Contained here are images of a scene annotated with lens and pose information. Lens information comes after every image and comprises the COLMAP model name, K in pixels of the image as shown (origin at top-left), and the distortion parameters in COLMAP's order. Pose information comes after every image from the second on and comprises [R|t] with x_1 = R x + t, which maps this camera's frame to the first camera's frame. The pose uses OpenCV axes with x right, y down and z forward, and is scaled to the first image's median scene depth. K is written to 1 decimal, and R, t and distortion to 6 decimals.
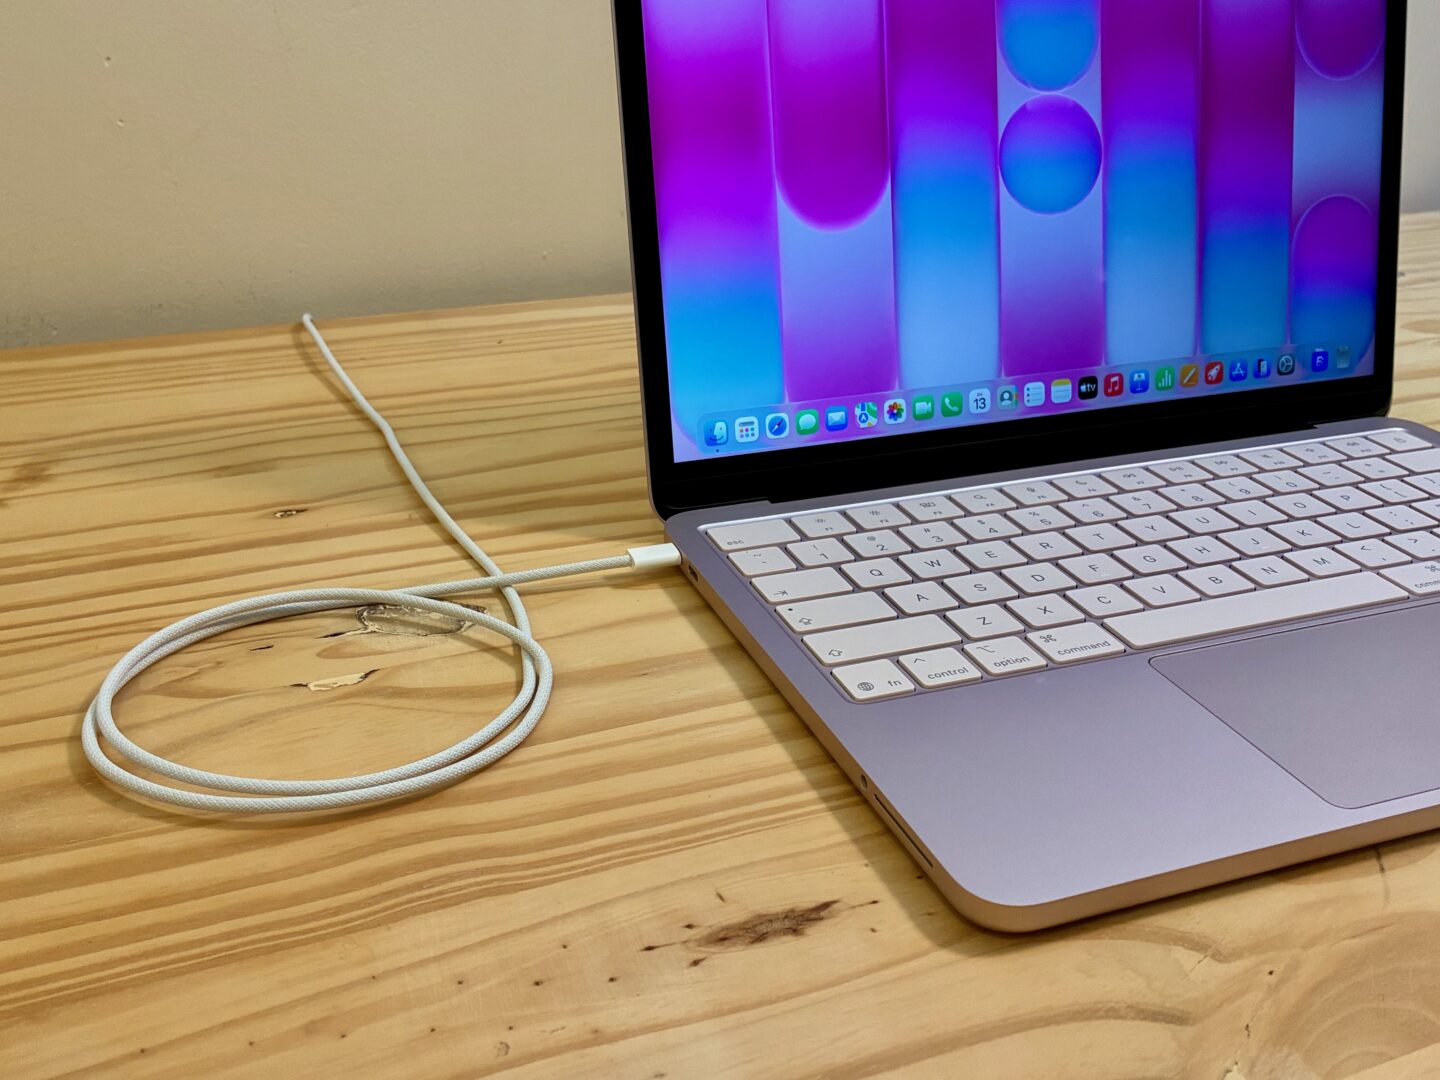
lens RADIAL K [[1515.3, 0, 722.7], [0, 1515.3, 535.5], [0, 0, 1]] dist [-0.013872, 0.000000]
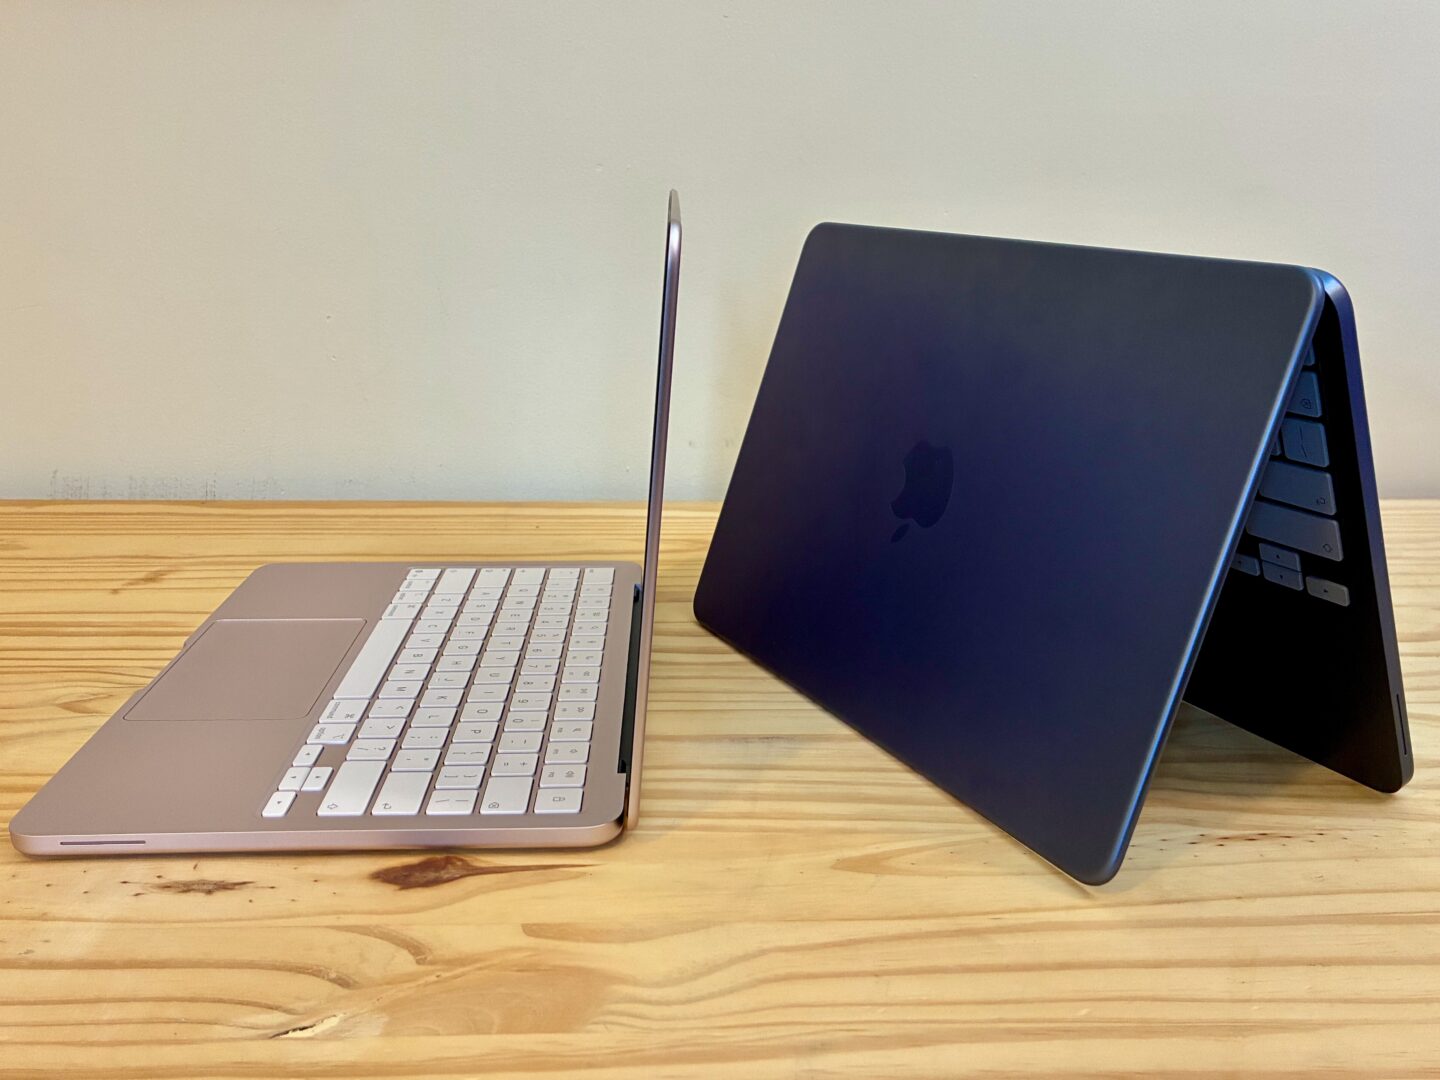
lens RADIAL K [[1333.1, 0, 720.4], [0, 1333.1, 540.6], [0, 0, 1]] dist [0.001007, 0.000000]
pose [[0.934475, 0.103335, -0.340703, 0.997990], [-0.145543, 0.984216, -0.100680, -0.042005], [0.324921, 0.143670, 0.934765, -0.199730]]
